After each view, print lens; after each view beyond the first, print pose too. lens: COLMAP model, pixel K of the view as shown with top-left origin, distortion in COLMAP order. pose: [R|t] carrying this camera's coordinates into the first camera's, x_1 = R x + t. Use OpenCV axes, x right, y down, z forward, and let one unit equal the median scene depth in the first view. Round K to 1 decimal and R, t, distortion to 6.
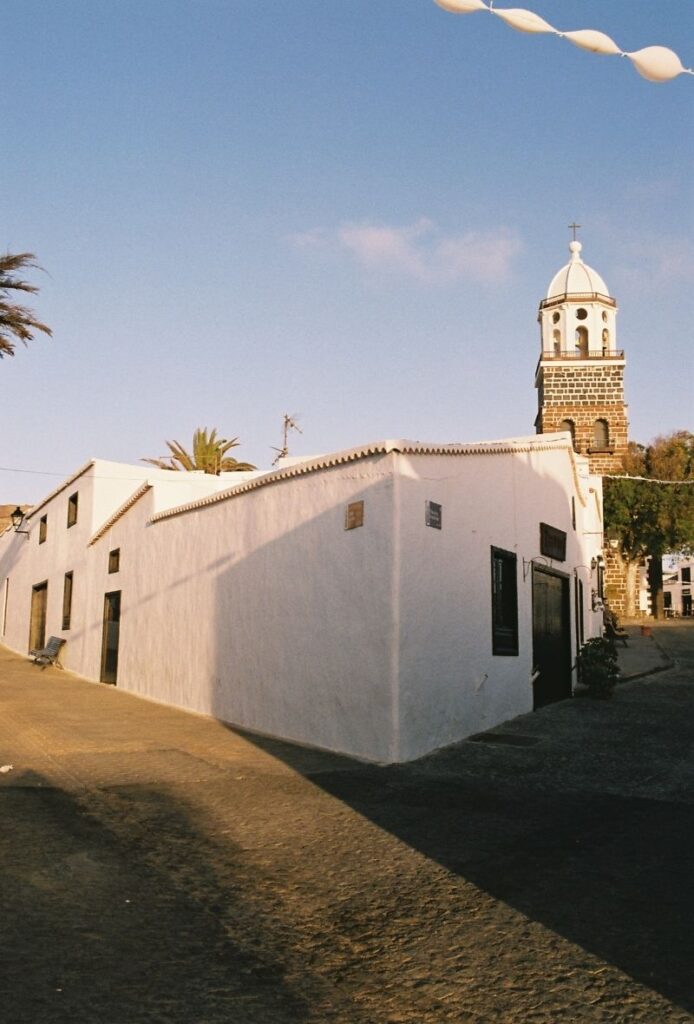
lens RADIAL K [[1015.5, 0, 358.3], [0, 1015.5, 487.3], [0, 0, 1]] dist [-0.067567, 0.059910]
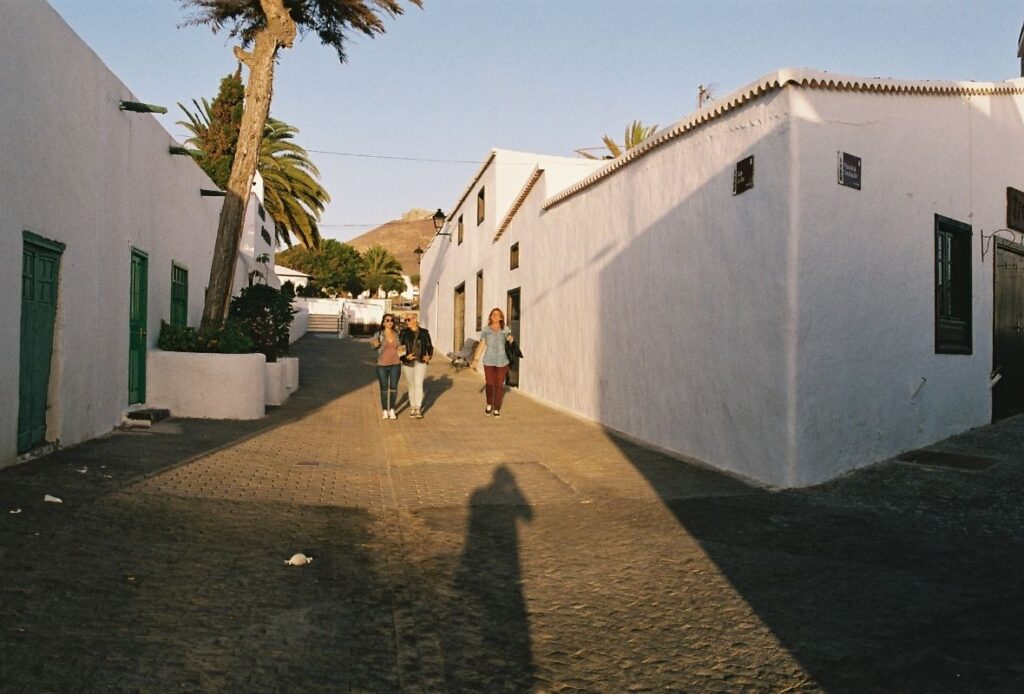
lens RADIAL K [[1015.5, 0, 512.0], [0, 1015.5, 347.0], [0, 0, 1]] dist [-0.067567, 0.059910]
pose [[0.957538, -0.002702, -0.288293, 0.051305], [0.046653, 0.988229, 0.145693, 0.037903], [0.284506, -0.152956, 0.946393, 0.199701]]
